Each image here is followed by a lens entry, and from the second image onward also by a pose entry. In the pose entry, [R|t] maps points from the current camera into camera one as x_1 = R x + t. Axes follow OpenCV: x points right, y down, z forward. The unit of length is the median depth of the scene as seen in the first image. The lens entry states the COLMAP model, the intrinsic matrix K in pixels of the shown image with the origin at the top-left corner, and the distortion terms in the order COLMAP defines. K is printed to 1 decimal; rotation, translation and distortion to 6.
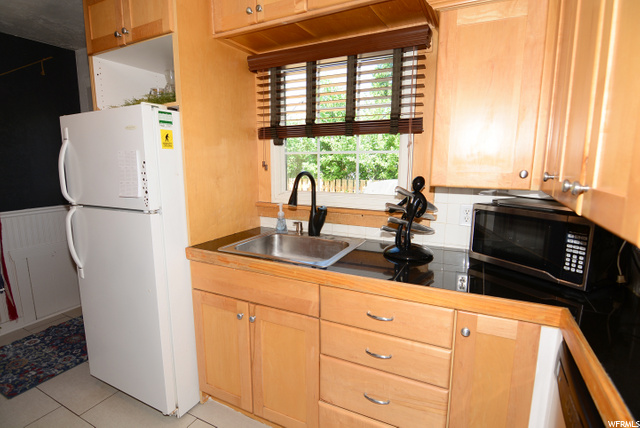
lens RADIAL K [[319.3, 0, 320.0], [0, 319.3, 214.0], [0, 0, 1]] dist [-0.030538, -0.000995]
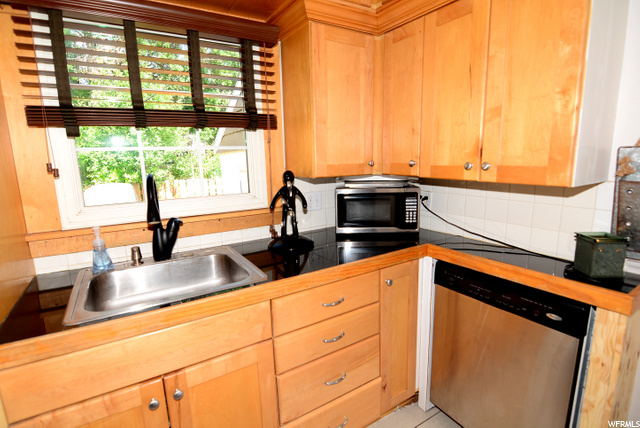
lens RADIAL K [[328.2, 0, 320.0], [0, 328.2, 214.0], [0, 0, 1]] dist [-0.028472, -0.000902]
pose [[0.513494, -0.164036, 0.842268, -0.546291], [0.160408, 0.982605, 0.093574, -0.058458], [-0.842967, 0.087057, 0.530875, 0.327107]]
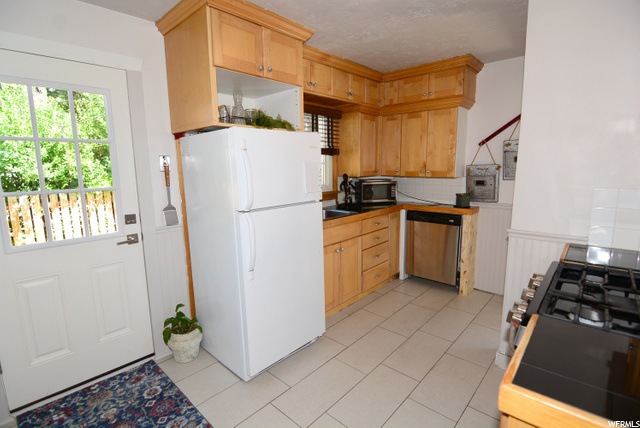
lens RADIAL K [[319.3, 0, 320.0], [0, 319.3, 214.0], [0, 0, 1]] dist [-0.030538, -0.000995]
pose [[0.250444, -0.130750, 0.959261, -1.994670], [0.164144, 0.982228, 0.091026, -0.065418], [-0.954115, 0.134660, 0.267454, 0.559197]]
